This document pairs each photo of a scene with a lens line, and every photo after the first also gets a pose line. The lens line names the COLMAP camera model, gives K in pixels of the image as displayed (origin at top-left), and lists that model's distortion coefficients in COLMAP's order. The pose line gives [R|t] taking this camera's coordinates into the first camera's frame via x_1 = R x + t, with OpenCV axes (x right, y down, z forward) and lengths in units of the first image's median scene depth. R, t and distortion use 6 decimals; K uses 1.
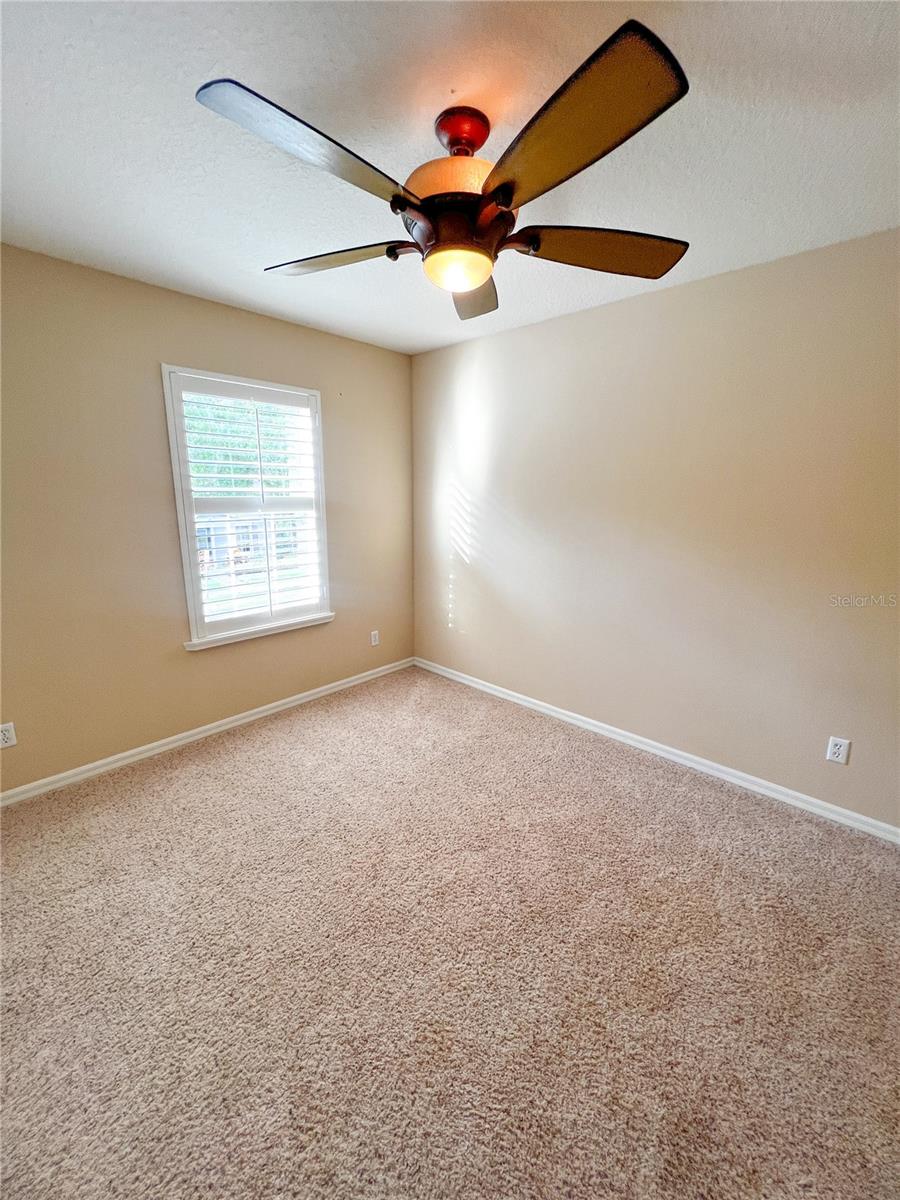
lens RADIAL K [[479.7, 0, 452.8], [0, 479.7, 598.1], [0, 0, 1]] dist [0.002826, -0.000831]
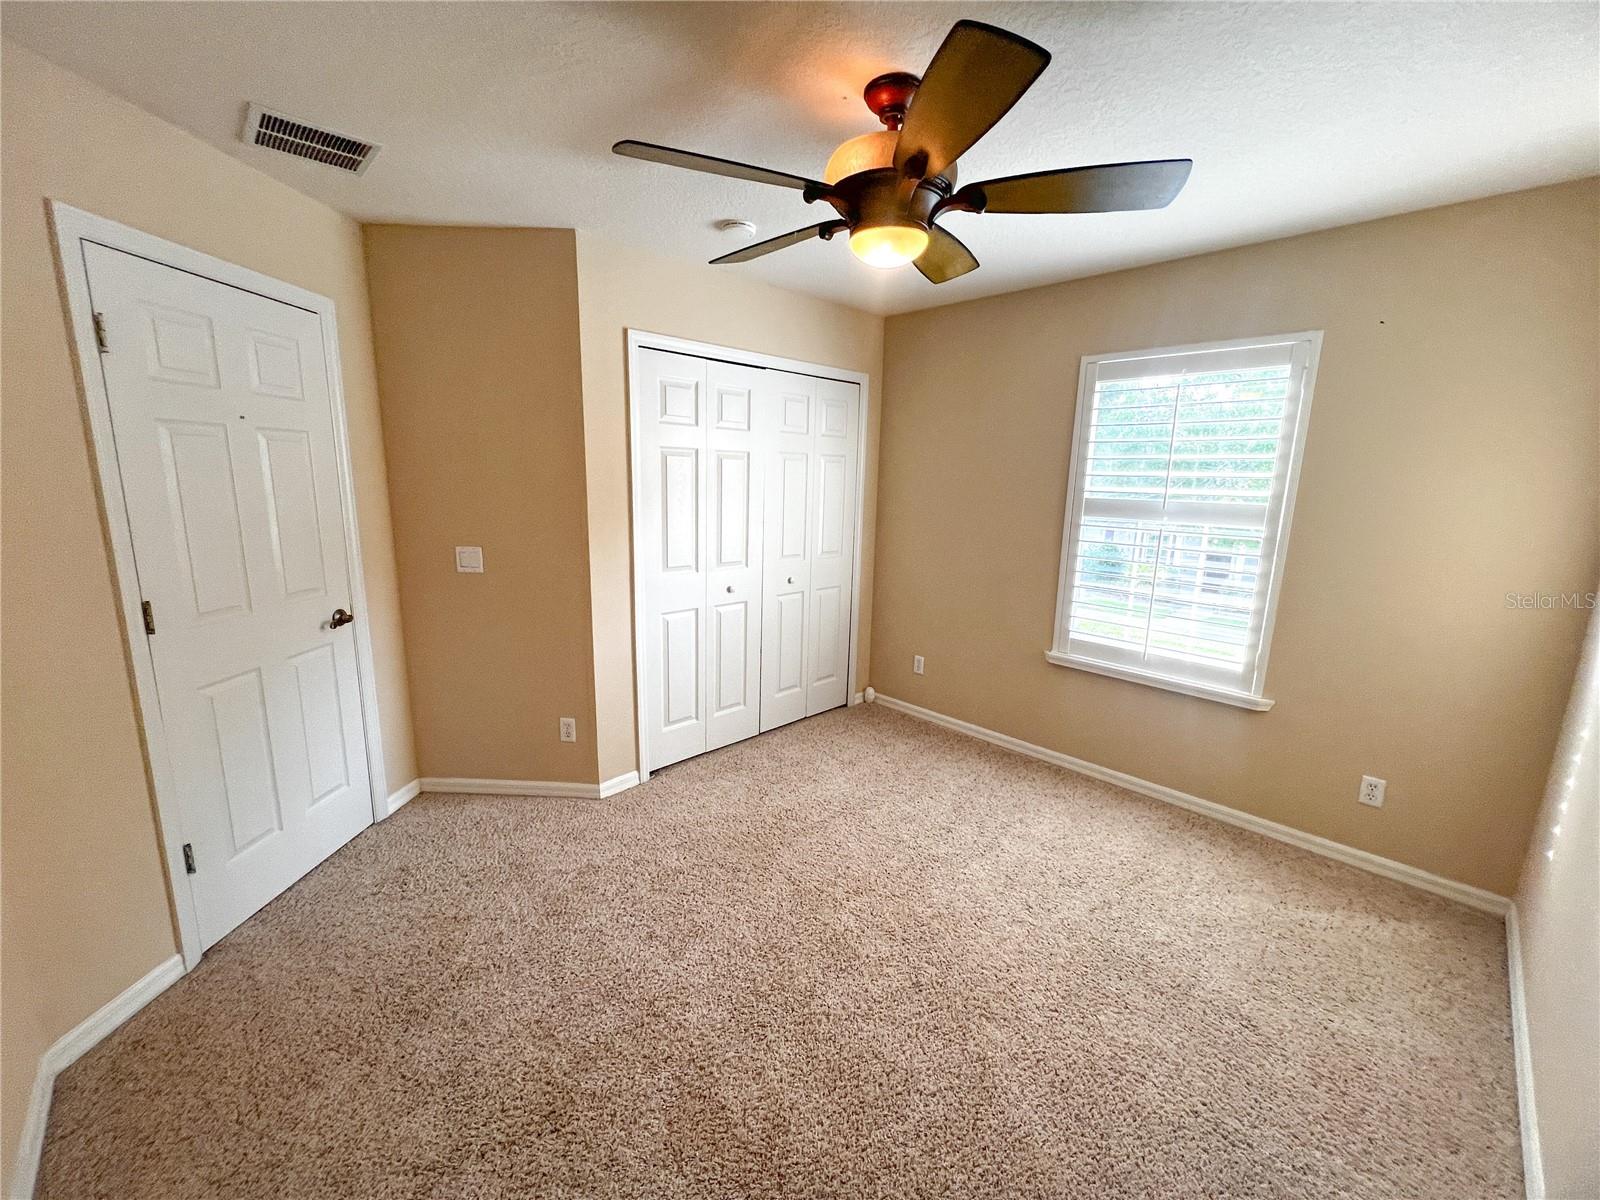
lens RADIAL K [[639.5, 0, 795.0], [0, 639.5, 600.0], [0, 0, 1]] dist [0.002826, -0.000831]
pose [[-0.050628, 0.184612, -0.981507, 0.864520], [-0.242968, 0.950964, 0.191400, -0.156094], [0.968712, 0.248165, -0.003290, 0.658725]]
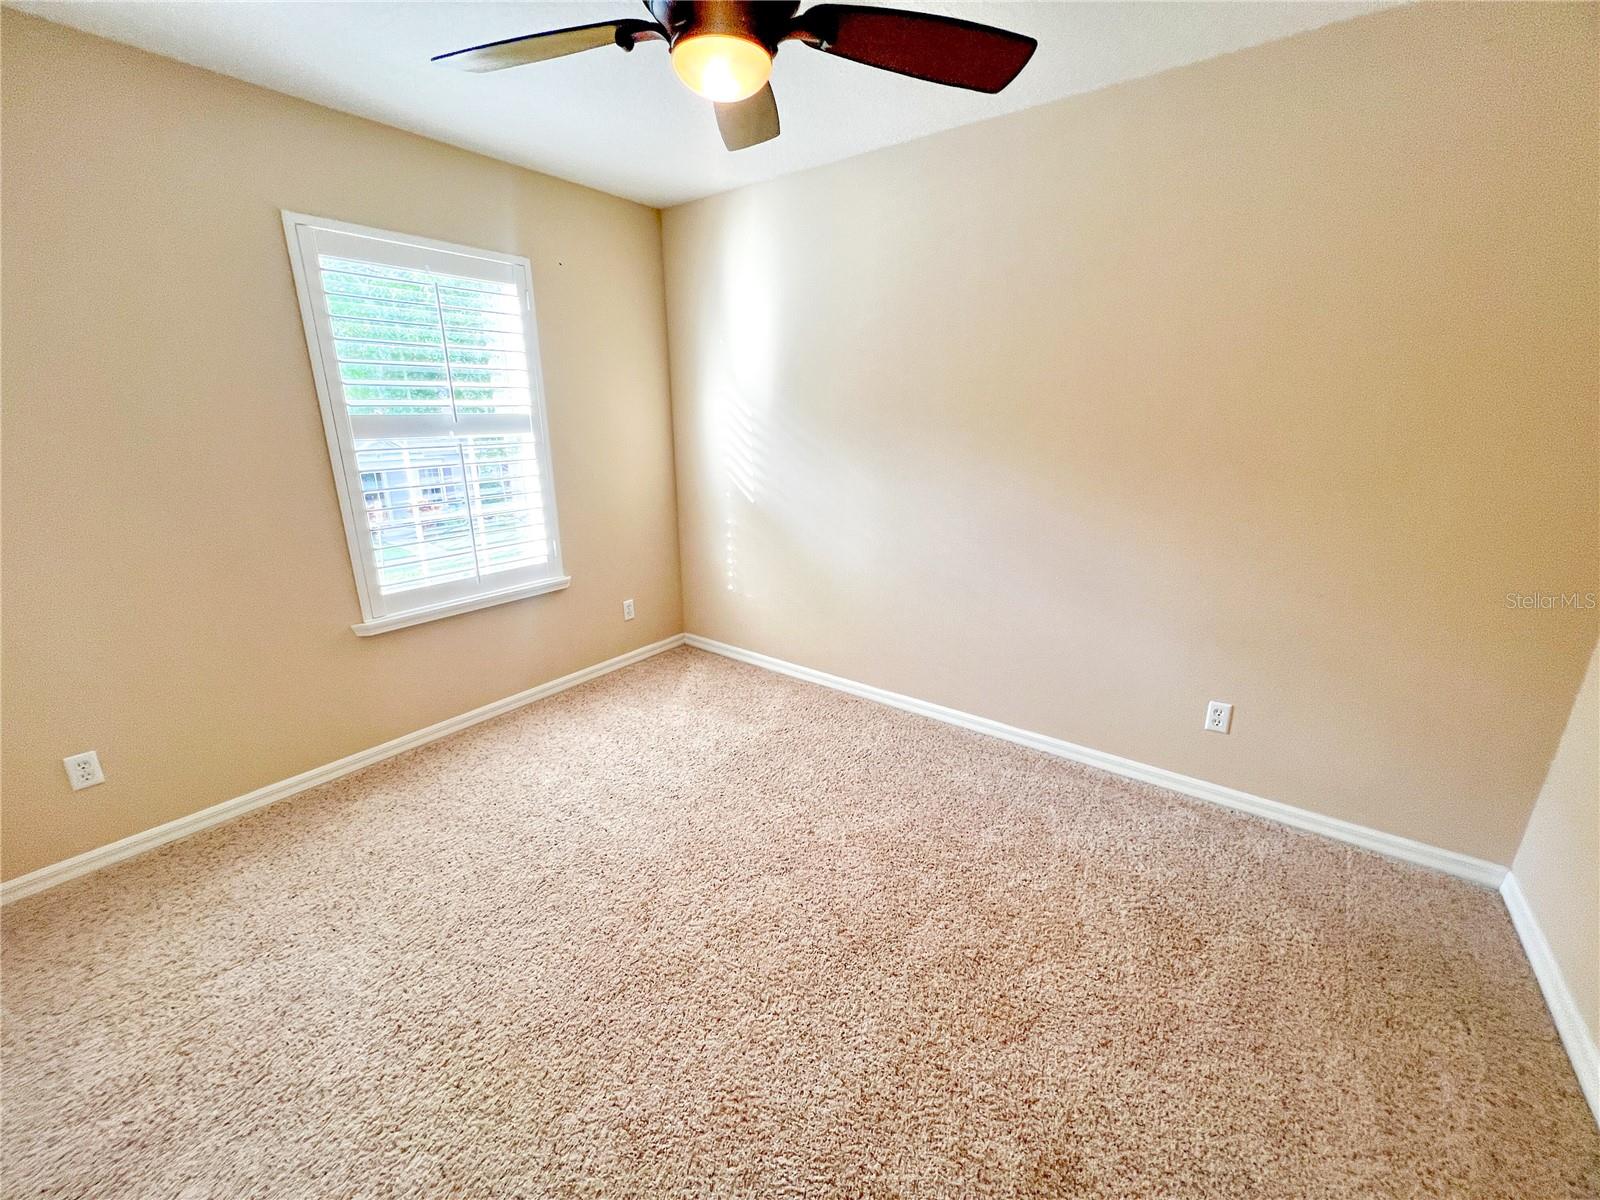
lens RADIAL K [[639.5, 0, 797.1], [0, 639.5, 598.7], [0, 0, 1]] dist [0.002826, -0.000831]
pose [[0.994306, -0.043470, 0.097292, -0.002752], [0.037046, 0.997073, 0.066887, 0.019761], [-0.099915, -0.062902, 0.993006, 0.009401]]
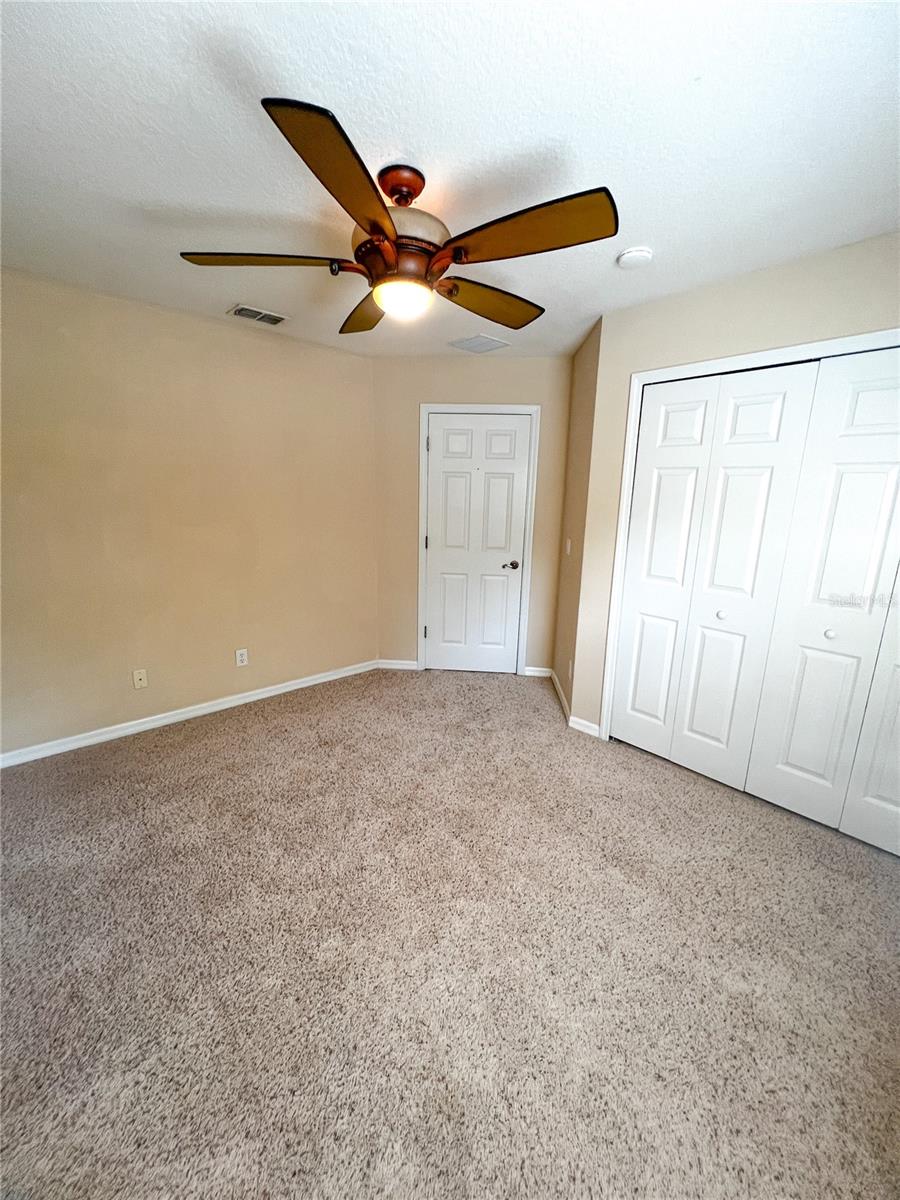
lens RADIAL K [[479.7, 0, 450.8], [0, 479.7, 596.7], [0, 0, 1]] dist [0.002826, -0.000831]
pose [[-0.996385, -0.046223, 0.071270, -0.147602], [-0.011799, 0.906170, 0.422750, -0.345577], [-0.084124, 0.420381, -0.903440, 1.548568]]
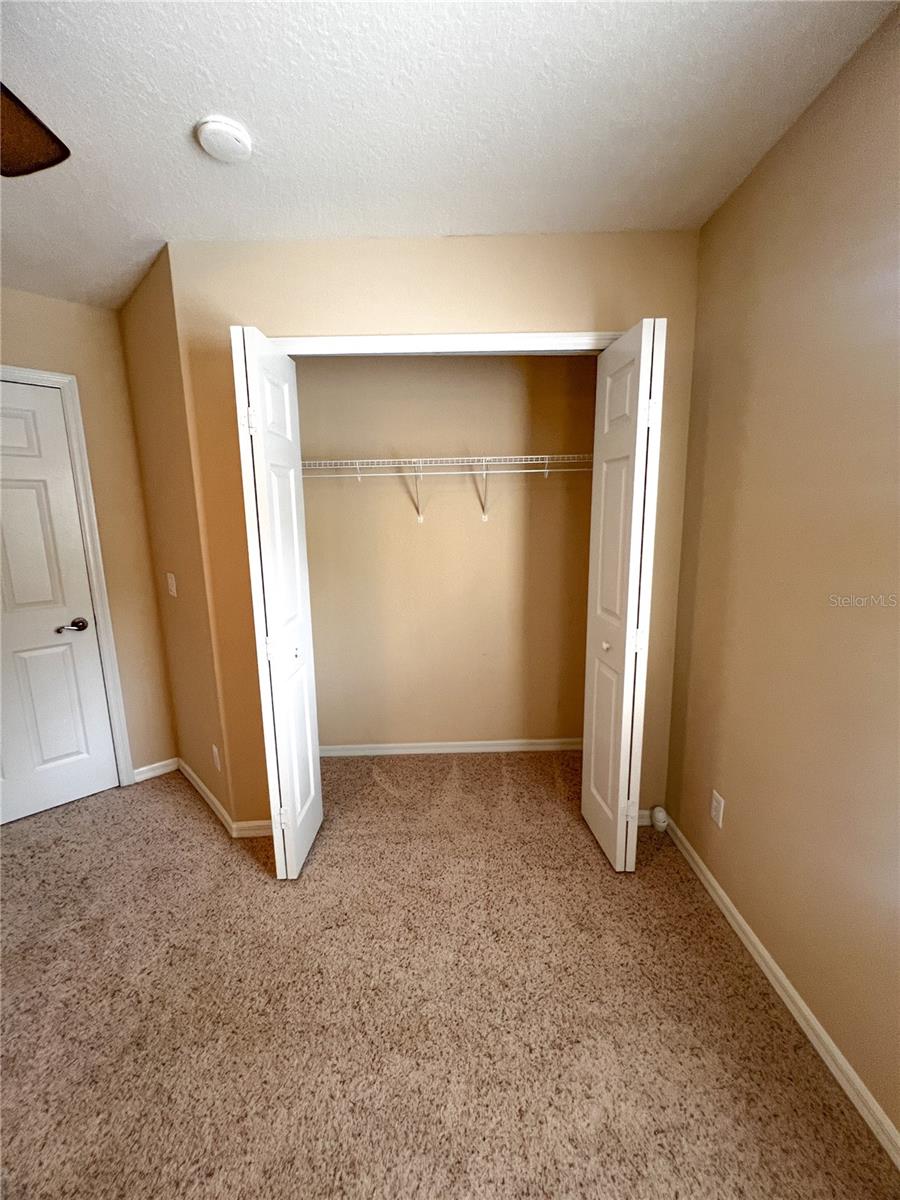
lens RADIAL K [[479.7, 0, 450.6], [0, 479.7, 598.1], [0, 0, 1]] dist [0.002826, -0.000831]
pose [[-0.728595, 0.125810, -0.673292, -0.133775], [-0.137816, 0.935956, 0.324027, -0.244829], [0.670937, 0.328874, -0.664594, 1.179779]]
